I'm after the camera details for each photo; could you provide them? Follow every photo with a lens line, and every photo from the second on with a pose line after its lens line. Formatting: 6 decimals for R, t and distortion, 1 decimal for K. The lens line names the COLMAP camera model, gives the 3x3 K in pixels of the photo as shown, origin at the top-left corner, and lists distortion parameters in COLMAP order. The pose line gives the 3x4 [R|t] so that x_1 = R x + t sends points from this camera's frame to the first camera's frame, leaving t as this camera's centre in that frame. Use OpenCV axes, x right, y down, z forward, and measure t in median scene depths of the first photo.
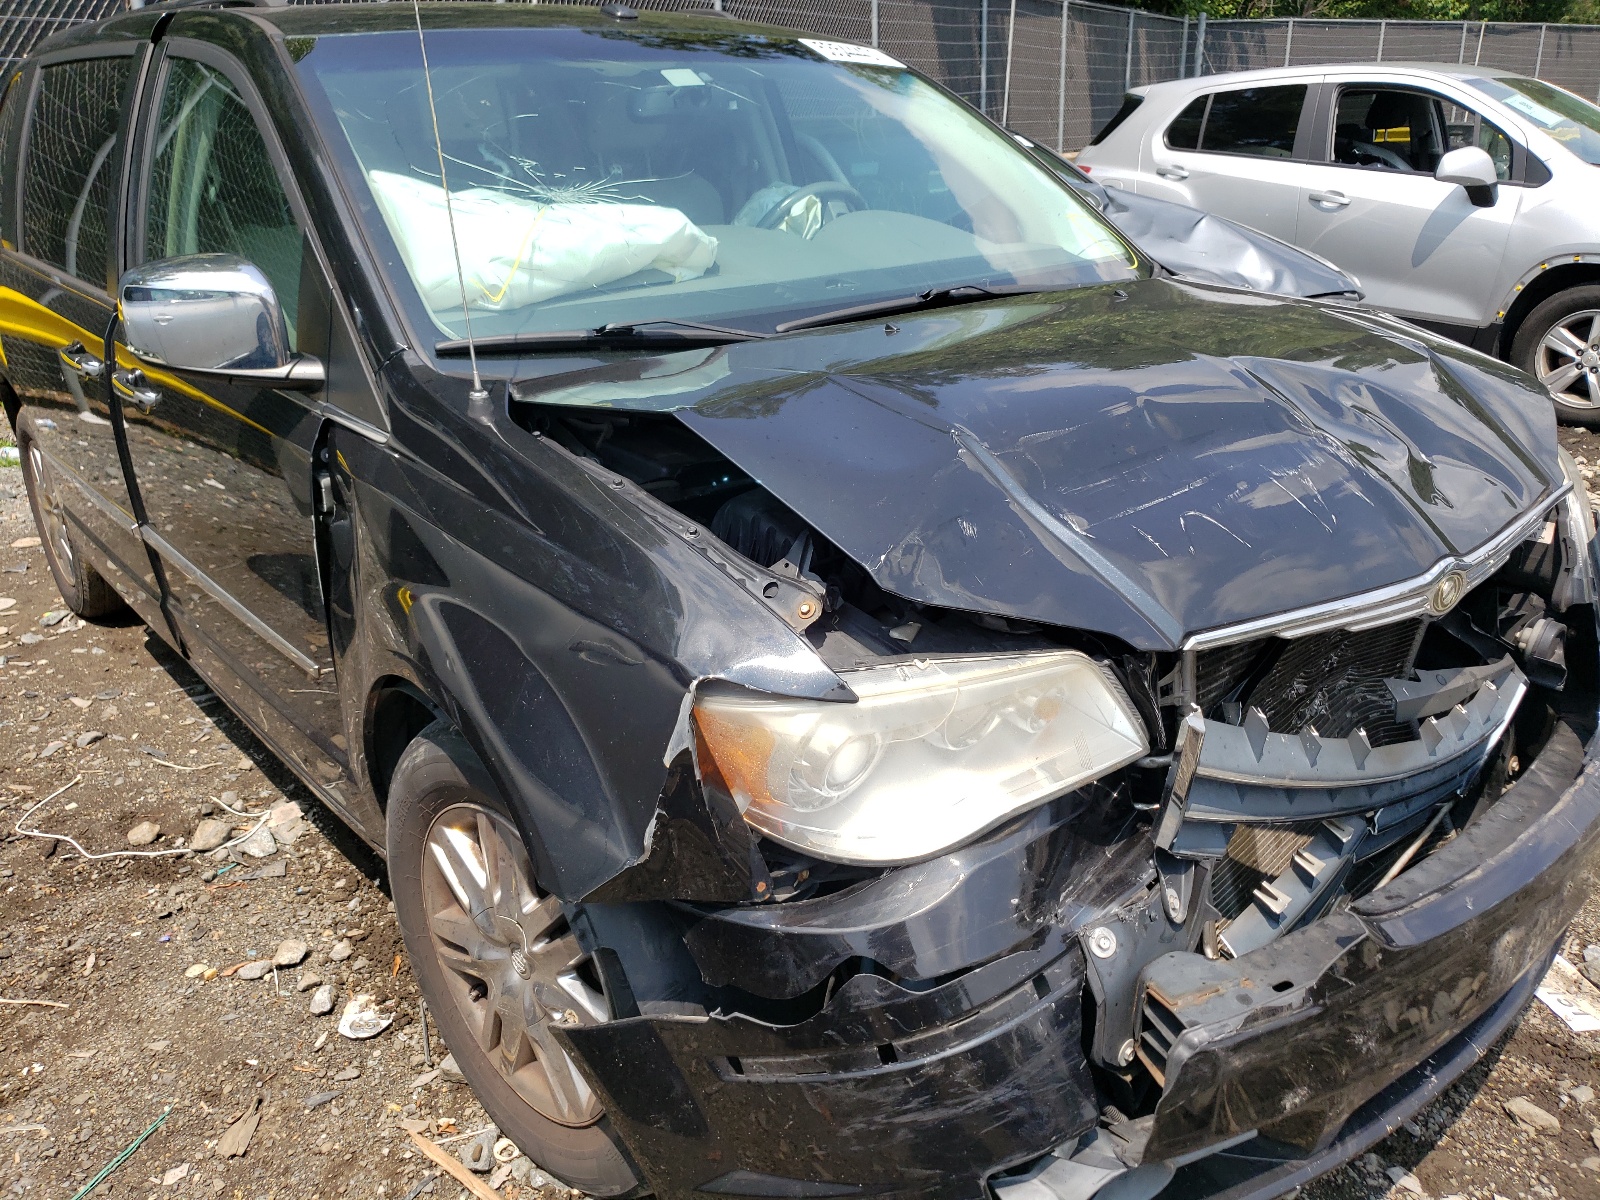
lens RADIAL K [[1294.1, 0, 800.0], [0, 1294.1, 600.0], [0, 0, 1]] dist [0.002671, 0.015316]
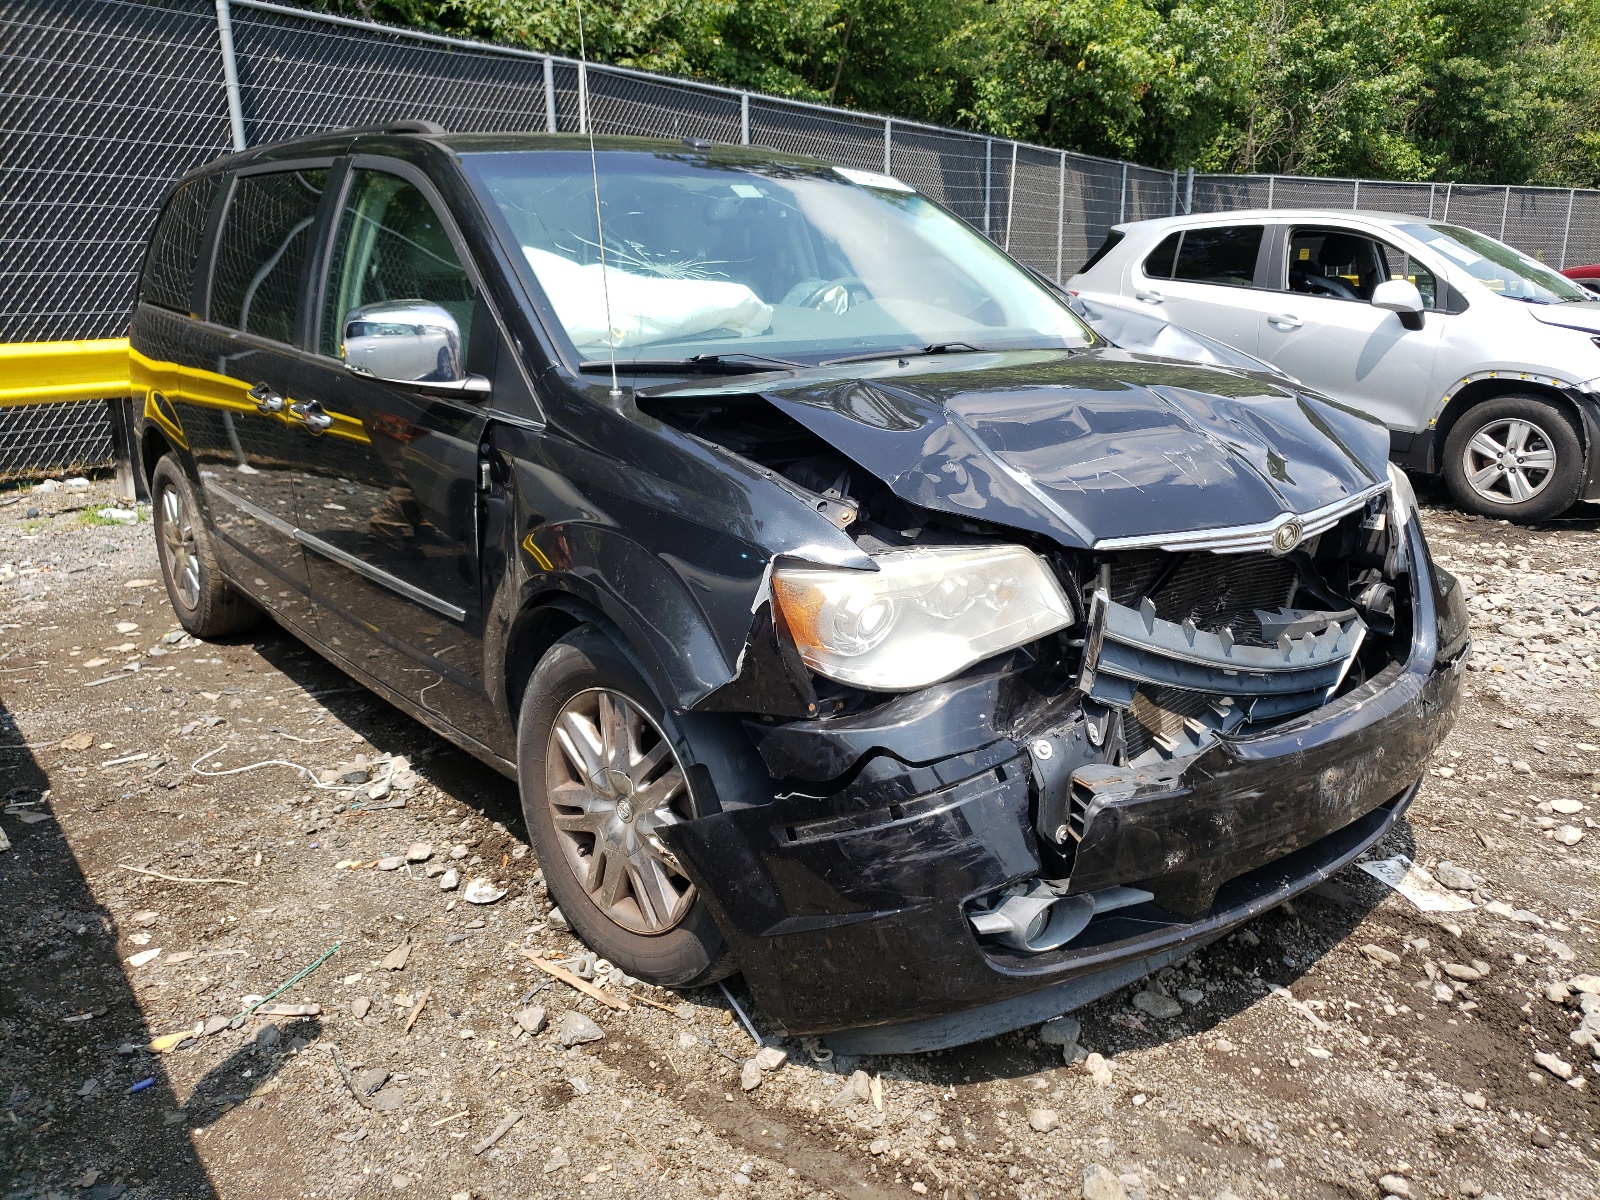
lens RADIAL K [[1344.2, 0, 829.6], [0, 1344.2, 595.6], [0, 0, 1]] dist [0.052016, -0.162113]
pose [[0.999638, 0.018326, 0.019703, -0.031013], [-0.015960, 0.993335, -0.114155, 0.197244], [-0.021664, 0.113799, 0.993268, -0.392303]]
